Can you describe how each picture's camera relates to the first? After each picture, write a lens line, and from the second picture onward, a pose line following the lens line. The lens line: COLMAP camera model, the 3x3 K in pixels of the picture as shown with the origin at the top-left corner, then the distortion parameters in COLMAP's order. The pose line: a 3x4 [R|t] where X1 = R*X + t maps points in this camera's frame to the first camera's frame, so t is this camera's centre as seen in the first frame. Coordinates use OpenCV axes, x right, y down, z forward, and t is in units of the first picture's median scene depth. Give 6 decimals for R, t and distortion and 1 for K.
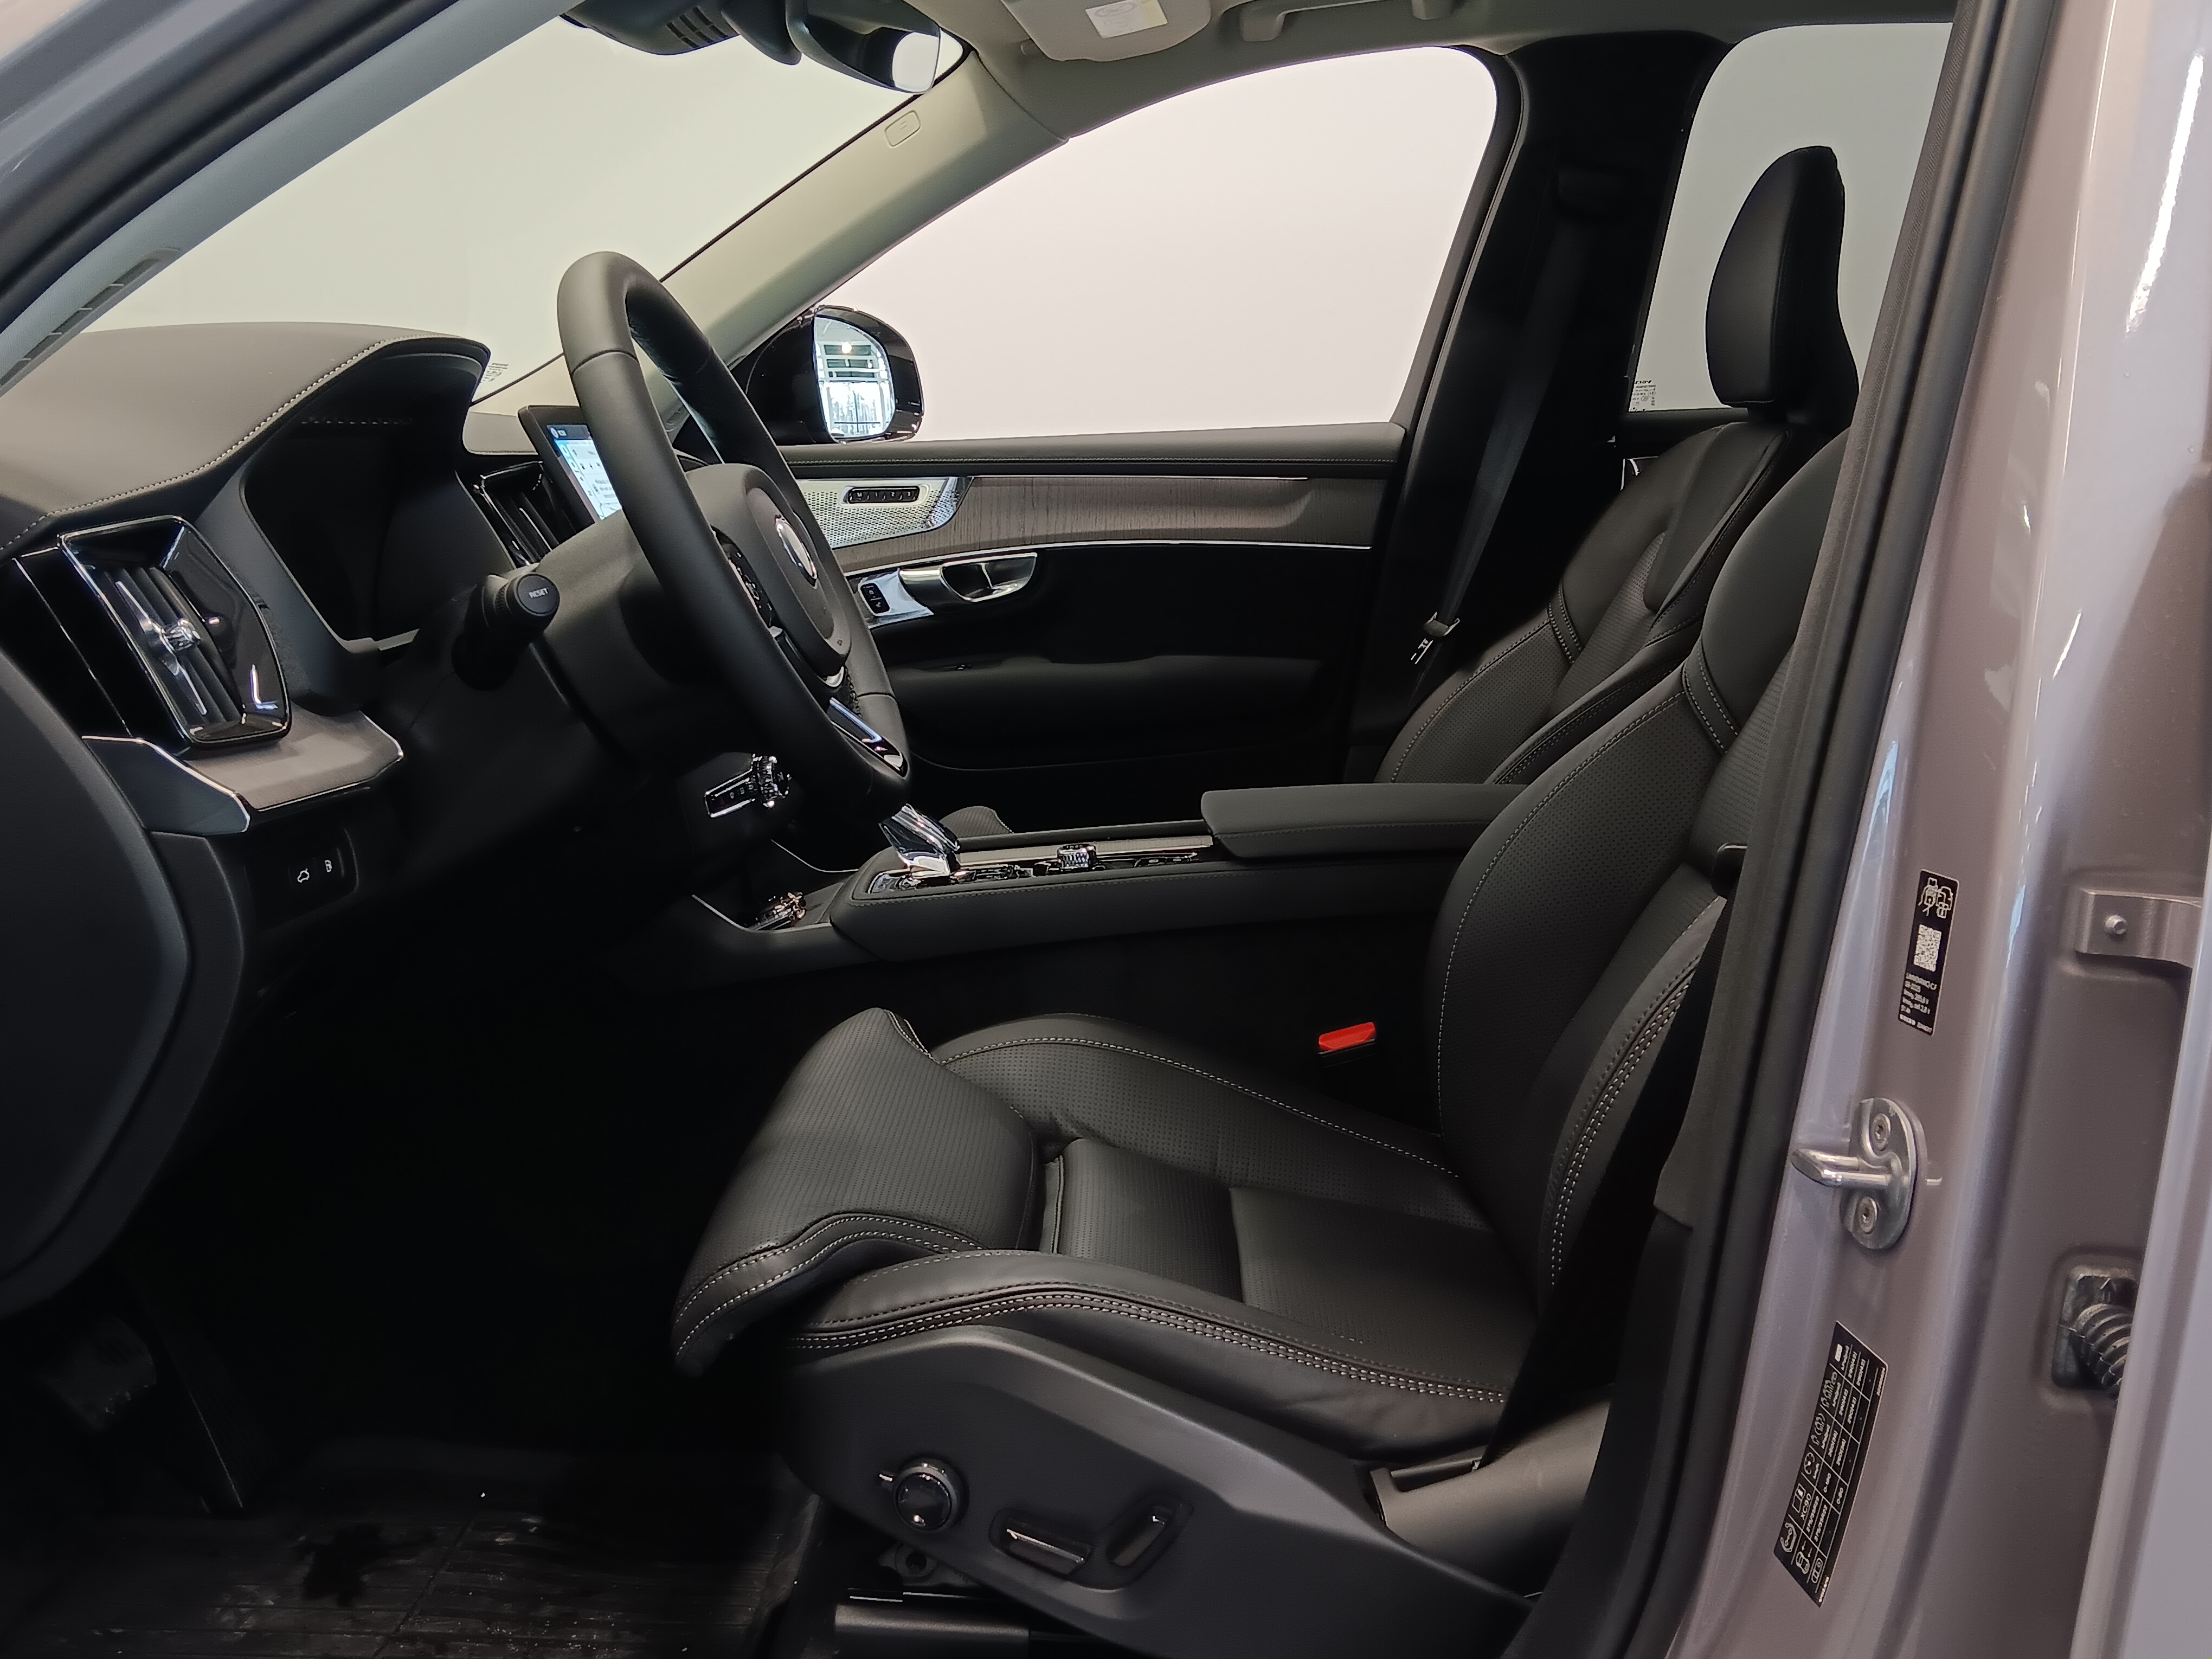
lens RADIAL K [[2709.7, 0, 1105.4], [0, 2709.7, 833.2], [0, 0, 1]] dist [-0.020334, 0.000000]
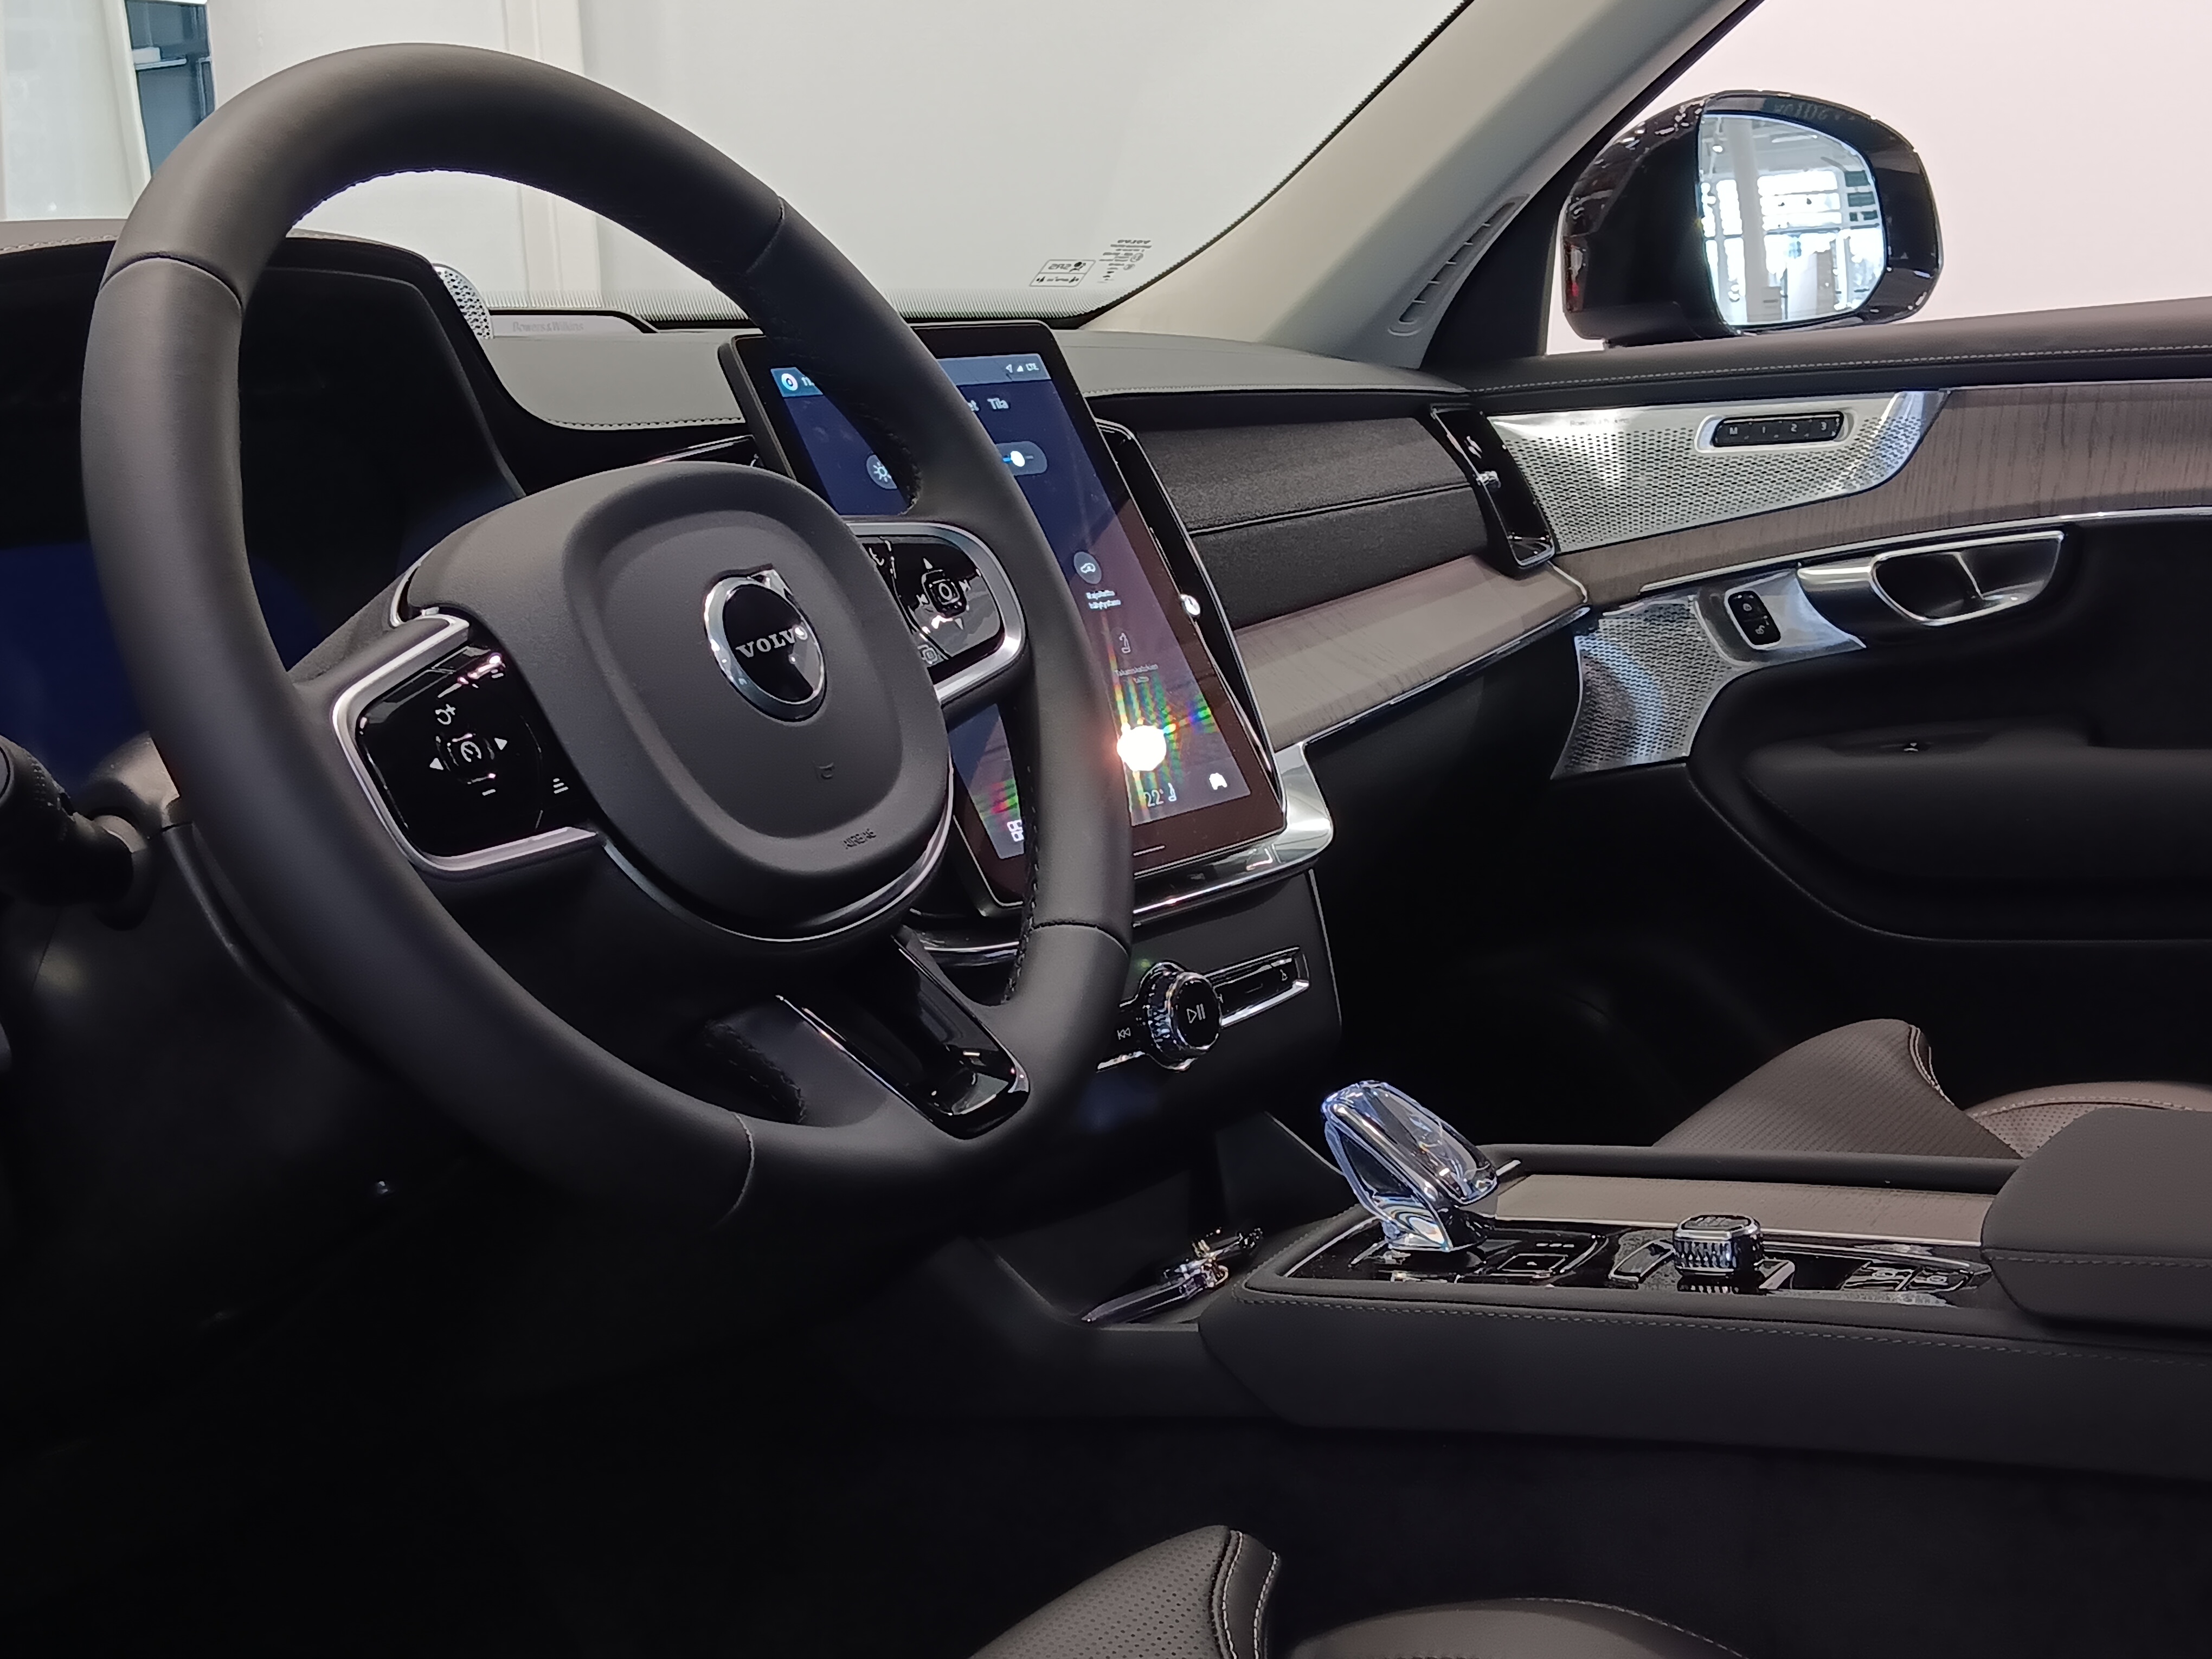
lens RADIAL K [[2709.7, 0, 1104.7], [0, 2709.7, 823.6], [0, 0, 1]] dist [-0.020334, 0.000000]
pose [[0.751111, 0.066423, -0.656826, 0.180576], [-0.031724, 0.997408, 0.064587, -0.075484], [0.659413, -0.027675, 0.751271, 0.489159]]
